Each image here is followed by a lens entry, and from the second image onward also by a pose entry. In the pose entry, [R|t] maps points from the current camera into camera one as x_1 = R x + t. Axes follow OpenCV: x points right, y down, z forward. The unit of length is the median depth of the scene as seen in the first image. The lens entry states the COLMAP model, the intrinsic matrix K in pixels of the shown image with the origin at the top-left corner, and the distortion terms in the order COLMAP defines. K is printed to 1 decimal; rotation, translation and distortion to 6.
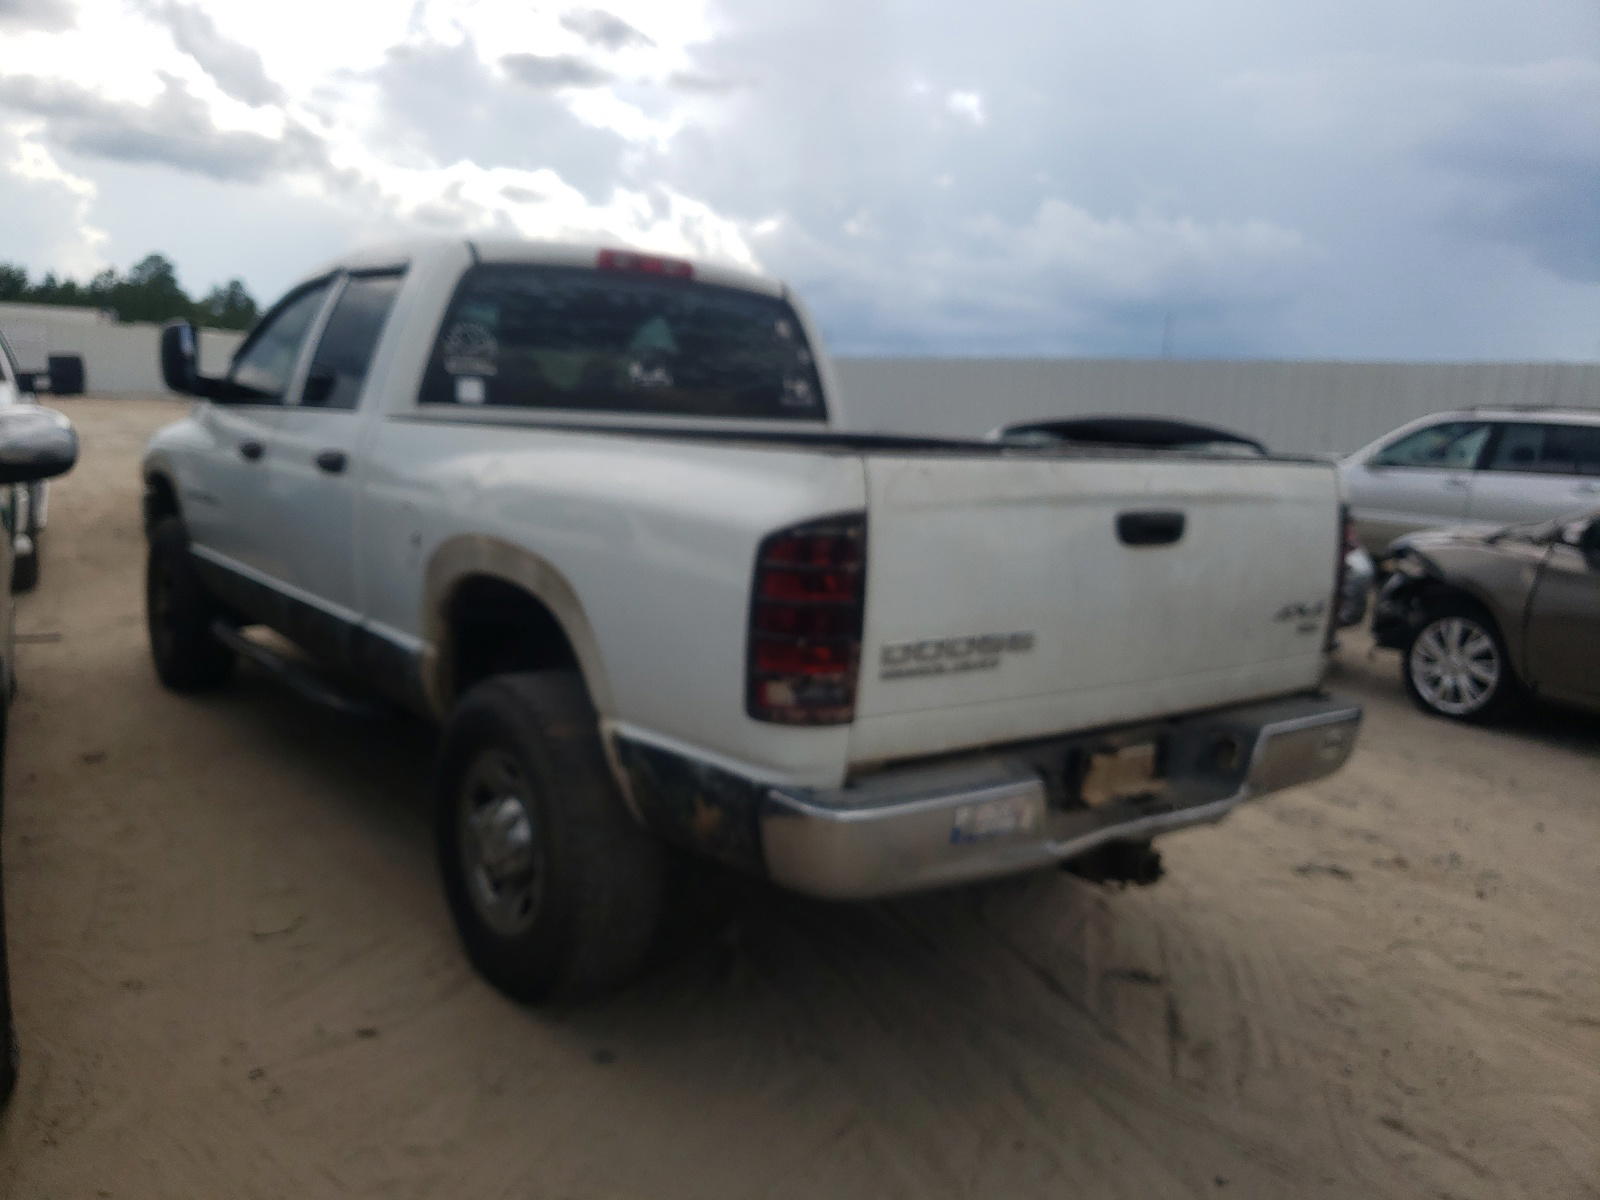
lens RADIAL K [[1394.8, 0, 797.4], [0, 1394.8, 602.5], [0, 0, 1]] dist [0.028559, -0.004787]
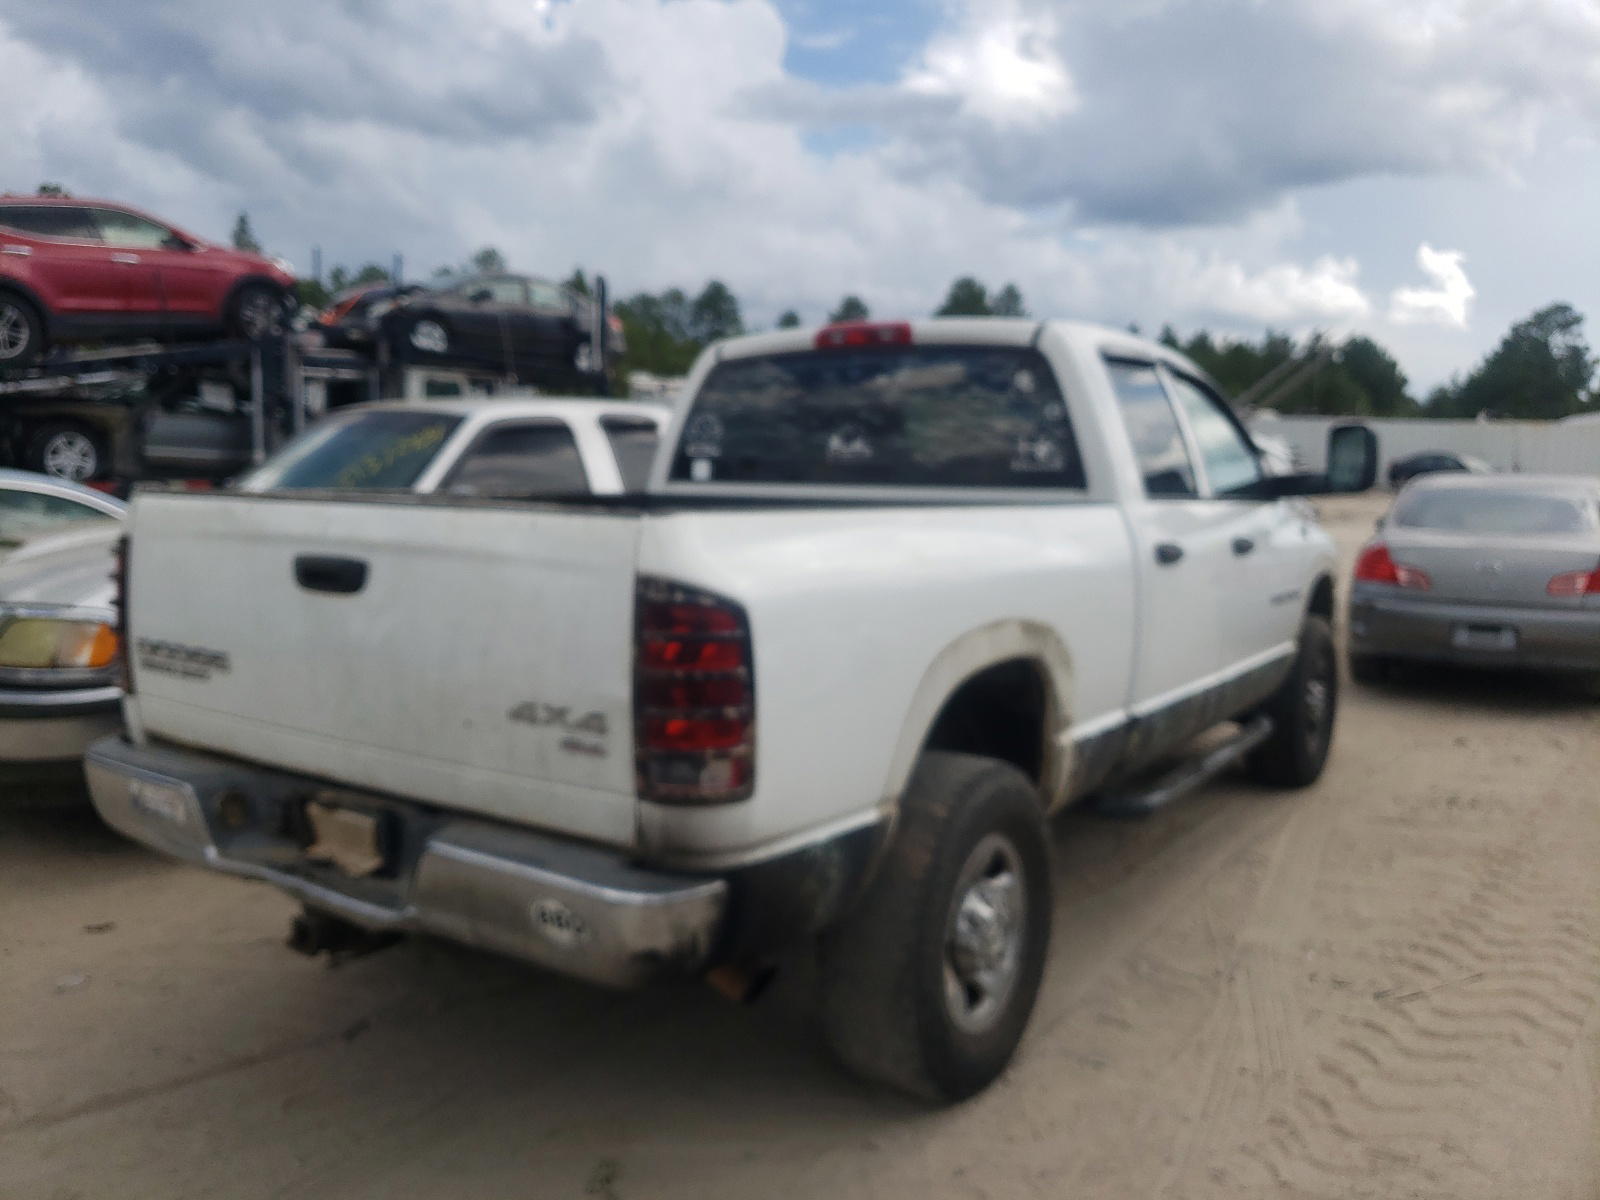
lens RADIAL K [[1394.8, 0, 798.1], [0, 1394.8, 598.1], [0, 0, 1]] dist [0.028559, -0.004787]
pose [[0.201628, 0.041242, -0.978593, 0.949970], [-0.136415, 0.990558, 0.013639, -0.070961], [0.969916, 0.130745, 0.205350, 0.851859]]
